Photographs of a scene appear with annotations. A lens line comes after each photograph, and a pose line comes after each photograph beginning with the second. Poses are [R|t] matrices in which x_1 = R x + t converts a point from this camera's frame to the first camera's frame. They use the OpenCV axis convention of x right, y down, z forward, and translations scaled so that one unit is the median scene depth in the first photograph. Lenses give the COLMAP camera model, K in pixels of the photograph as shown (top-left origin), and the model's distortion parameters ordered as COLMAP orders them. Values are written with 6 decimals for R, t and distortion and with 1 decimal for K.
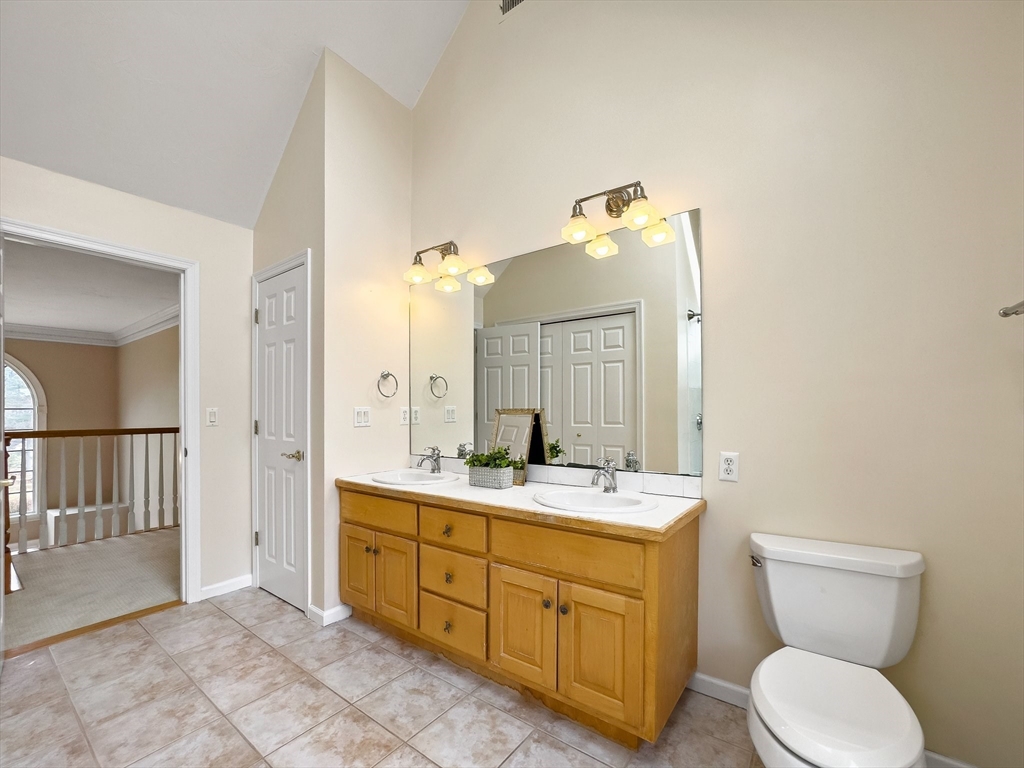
lens RADIAL K [[437.1, 0, 512.0], [0, 437.1, 384.0], [0, 0, 1]] dist [-0.001618, -0.000299]
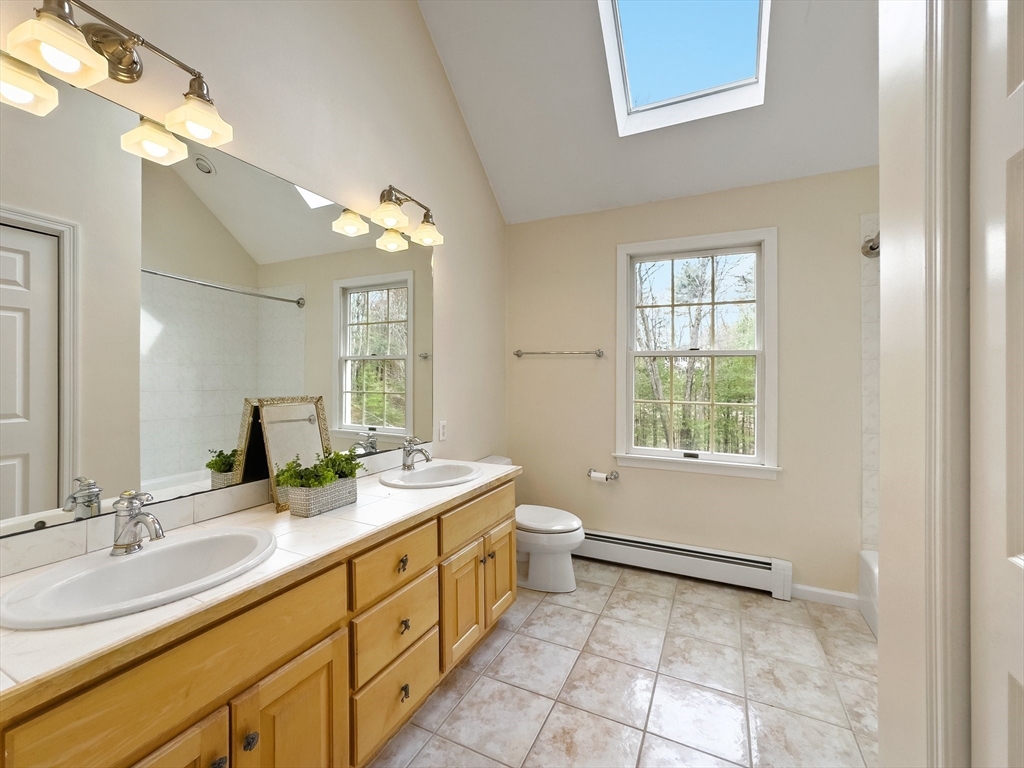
lens RADIAL K [[437.1, 0, 512.0], [0, 437.1, 384.0], [0, 0, 1]] dist [-0.001618, -0.000299]
pose [[-0.198751, 0.007426, 0.980022, -0.998922], [-0.045752, 0.998811, -0.016847, 0.049204], [-0.978981, -0.048187, -0.198175, 1.101369]]
